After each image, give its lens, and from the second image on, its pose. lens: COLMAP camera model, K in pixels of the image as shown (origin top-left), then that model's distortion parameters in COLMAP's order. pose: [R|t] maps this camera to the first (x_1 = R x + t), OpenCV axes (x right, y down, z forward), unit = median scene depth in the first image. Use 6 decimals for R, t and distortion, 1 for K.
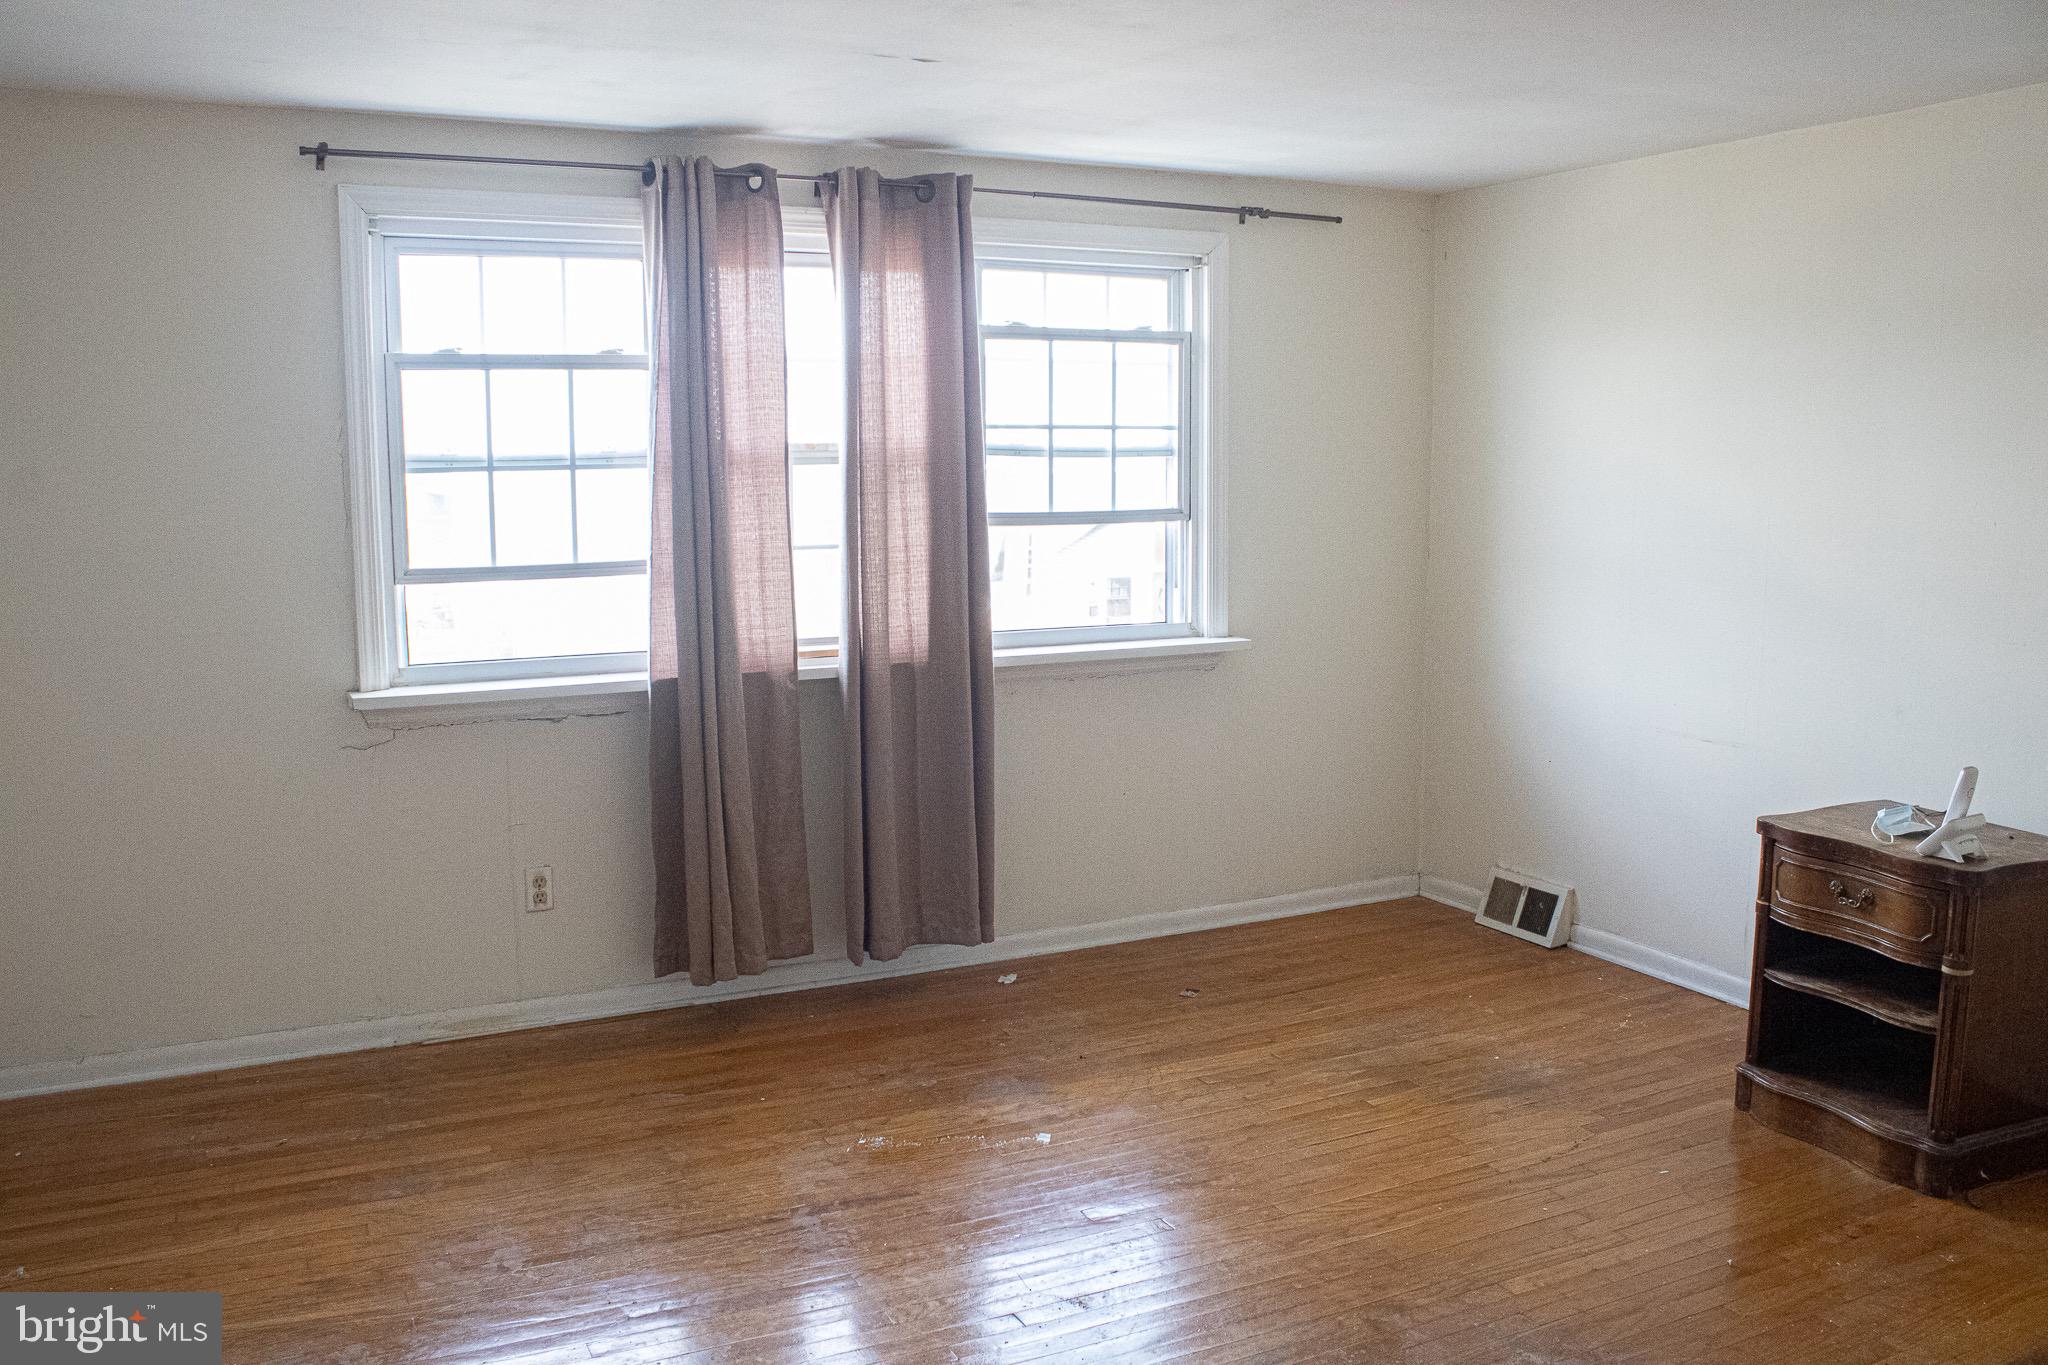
lens RADIAL K [[1706.3, 0, 1022.8], [0, 1706.3, 694.2], [0, 0, 1]] dist [-0.166309, 0.136898]
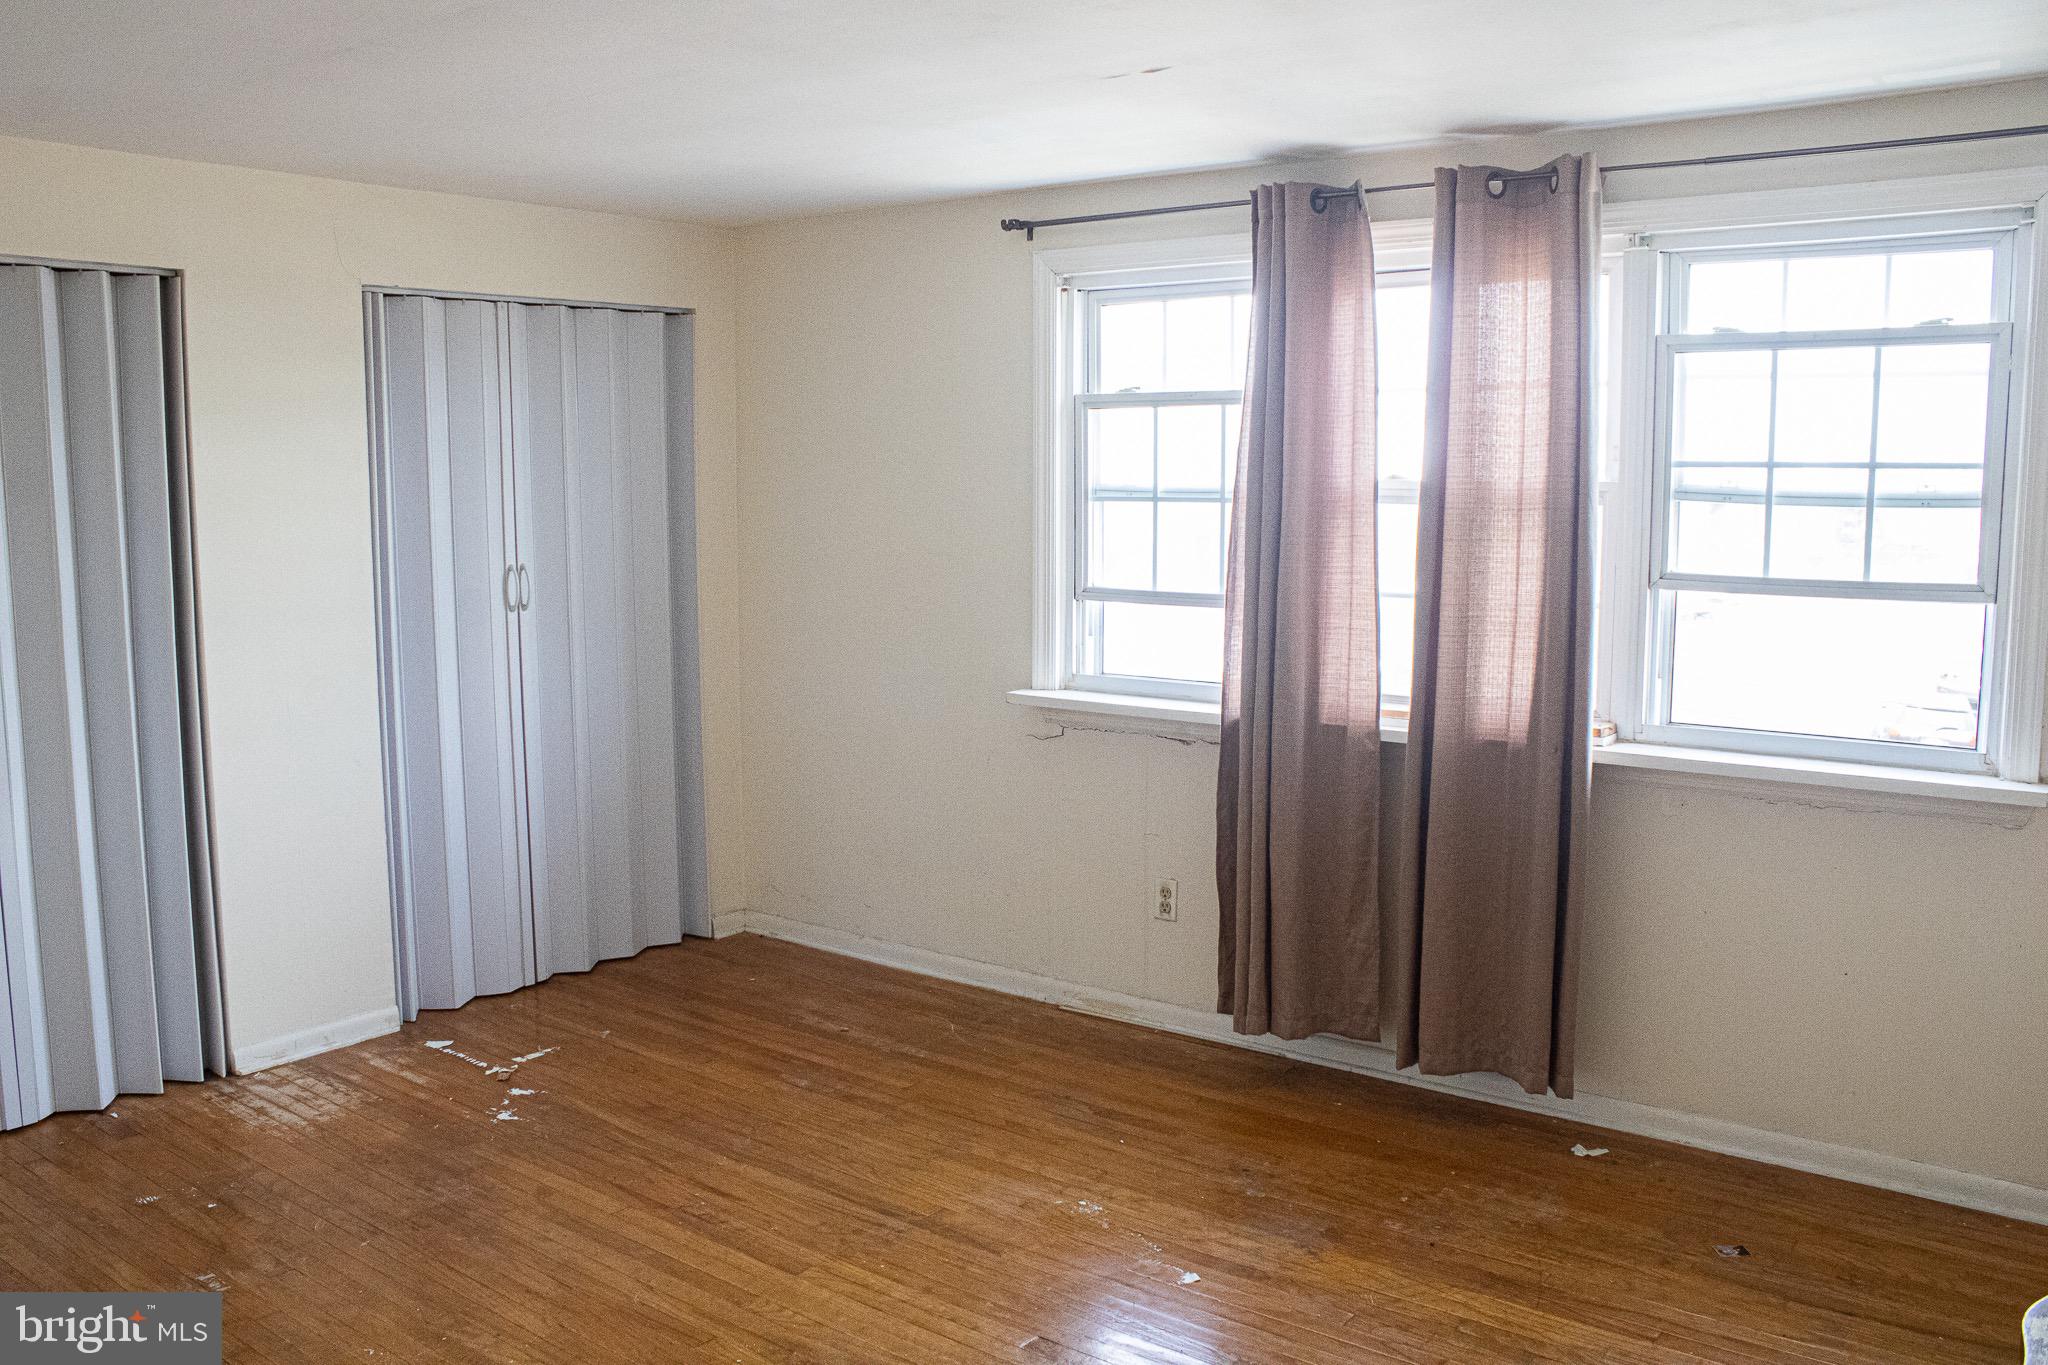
lens RADIAL K [[1706.3, 0, 1009.7], [0, 1706.3, 687.7], [0, 0, 1]] dist [-0.166309, 0.136898]
pose [[0.432361, 0.115134, -0.894320, 0.610684], [-0.129469, 0.989464, 0.064791, -0.071780], [0.892357, 0.087774, 0.442712, 0.434779]]
